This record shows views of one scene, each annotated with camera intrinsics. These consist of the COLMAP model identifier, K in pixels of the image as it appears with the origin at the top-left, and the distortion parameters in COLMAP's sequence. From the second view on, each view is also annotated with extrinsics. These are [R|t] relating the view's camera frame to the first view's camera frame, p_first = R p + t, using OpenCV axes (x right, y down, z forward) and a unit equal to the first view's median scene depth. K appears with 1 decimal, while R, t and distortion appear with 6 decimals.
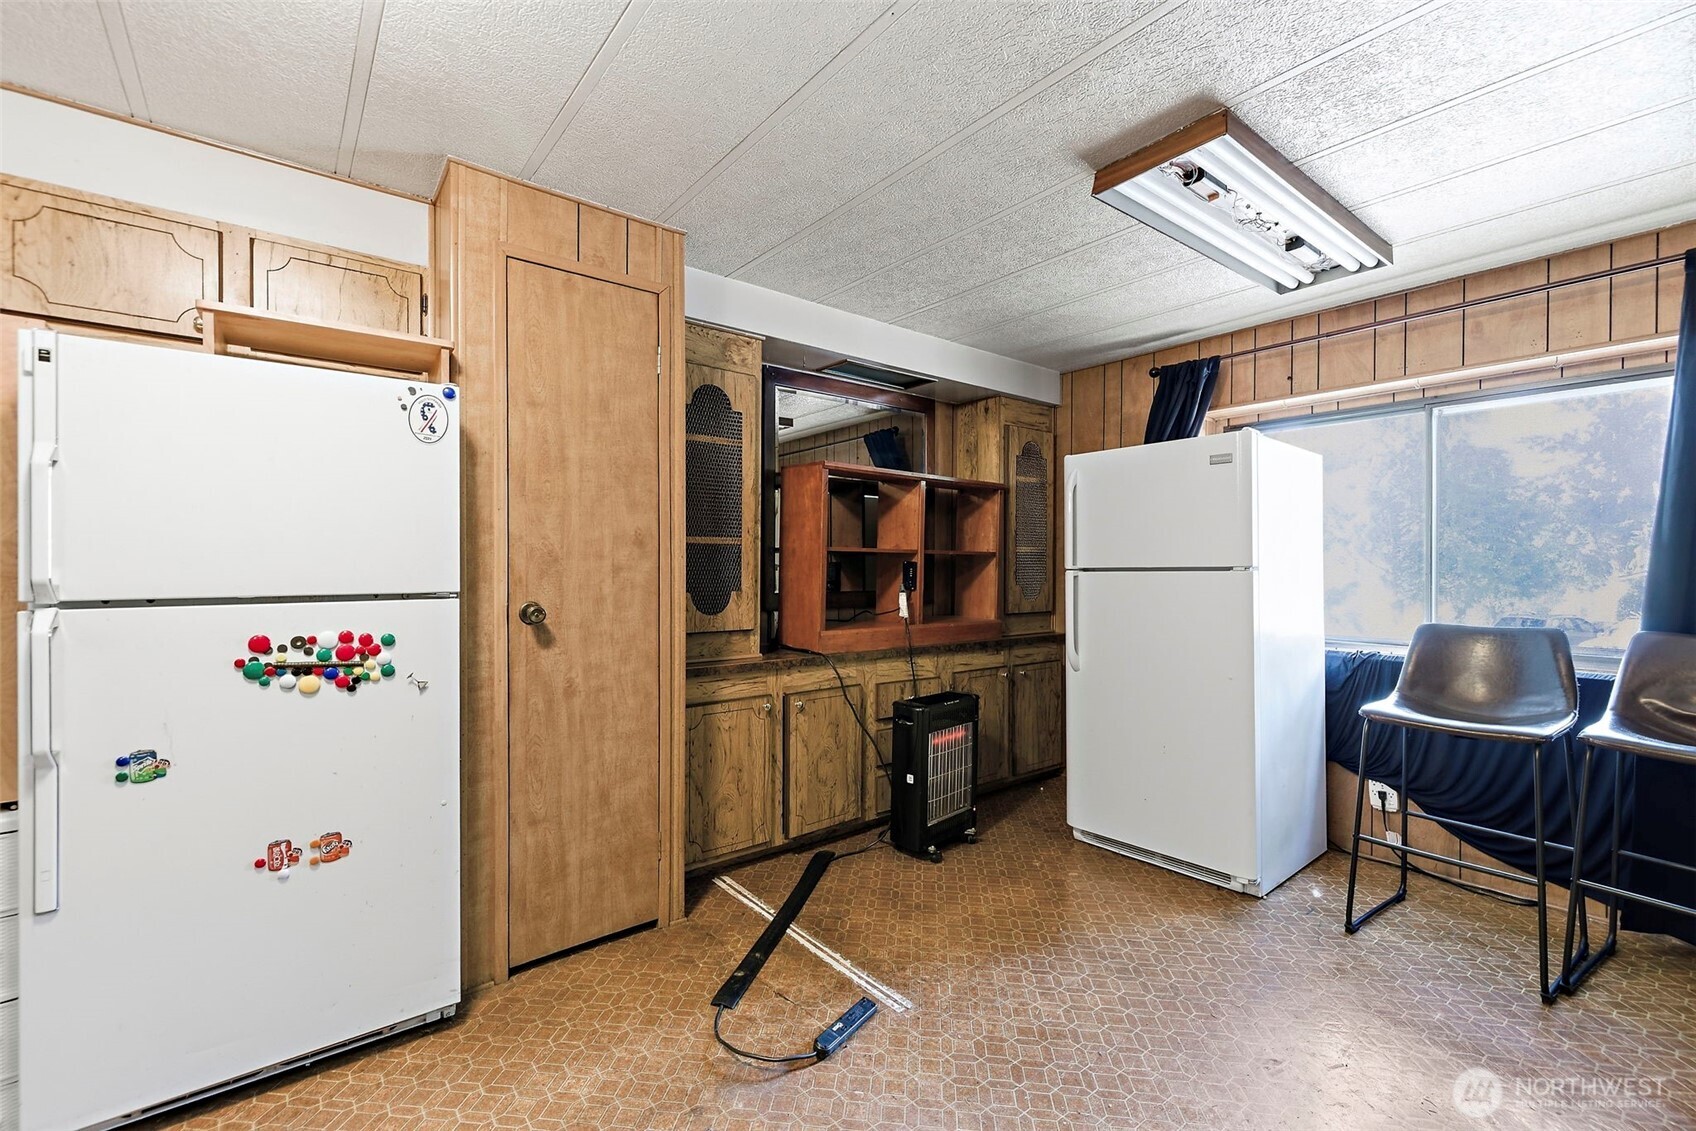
lens RADIAL K [[721.1, 0, 853.0], [0, 721.1, 567.4], [0, 0, 1]] dist [0.021055, -0.009080]
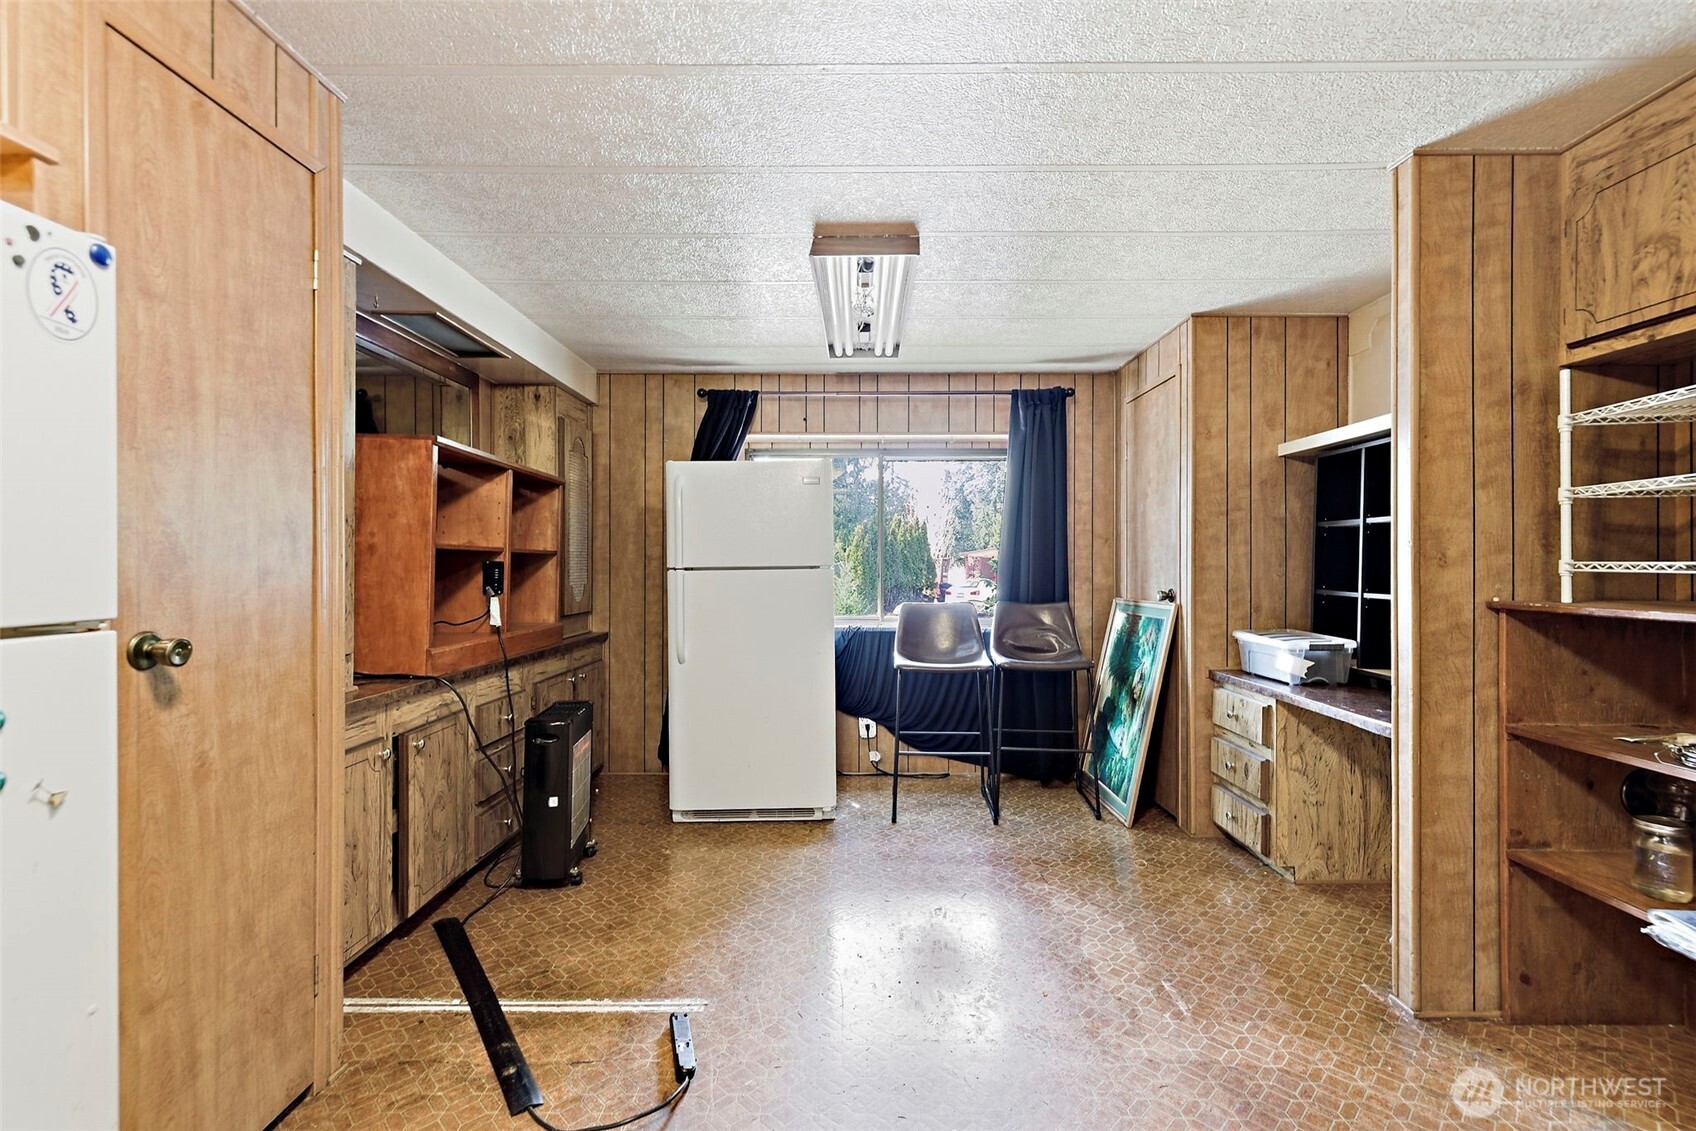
lens RADIAL K [[728.2, 0, 848.0], [0, 728.2, 565.5], [0, 0, 1]] dist [0.006124, 0.000149]
pose [[0.633669, -0.004512, 0.773591, -0.510826], [0.004782, 0.999987, 0.001915, -0.004005], [-0.773589, 0.002485, 0.633682, 0.176263]]
